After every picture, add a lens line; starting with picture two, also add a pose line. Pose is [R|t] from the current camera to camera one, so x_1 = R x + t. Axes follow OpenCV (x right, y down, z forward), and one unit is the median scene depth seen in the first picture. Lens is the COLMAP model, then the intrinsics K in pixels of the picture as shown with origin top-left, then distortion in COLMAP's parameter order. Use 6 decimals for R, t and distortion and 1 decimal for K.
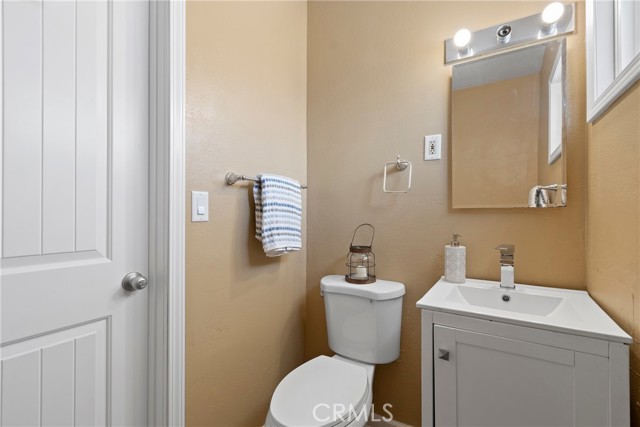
lens RADIAL K [[281.3, 0, 318.8], [0, 281.3, 216.2], [0, 0, 1]] dist [-0.000520, -0.002093]
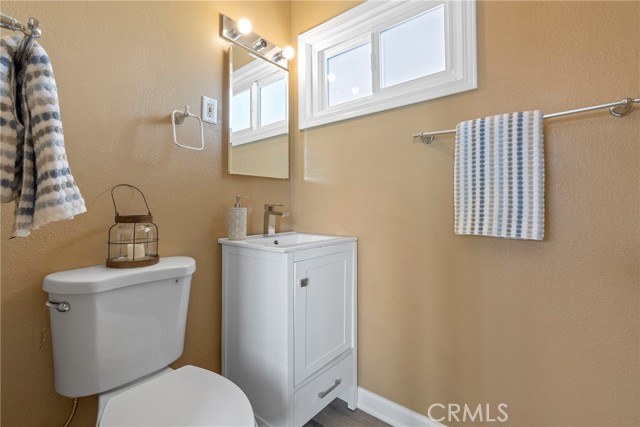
lens RADIAL K [[281.3, 0, 319.3], [0, 281.3, 210.4], [0, 0, 1]] dist [-0.000520, -0.002093]
pose [[0.117351, 0.000408, 0.993090, -0.498923], [0.007743, 0.999969, -0.001326, 0.104481], [-0.993060, 0.007845, 0.117344, 0.480154]]
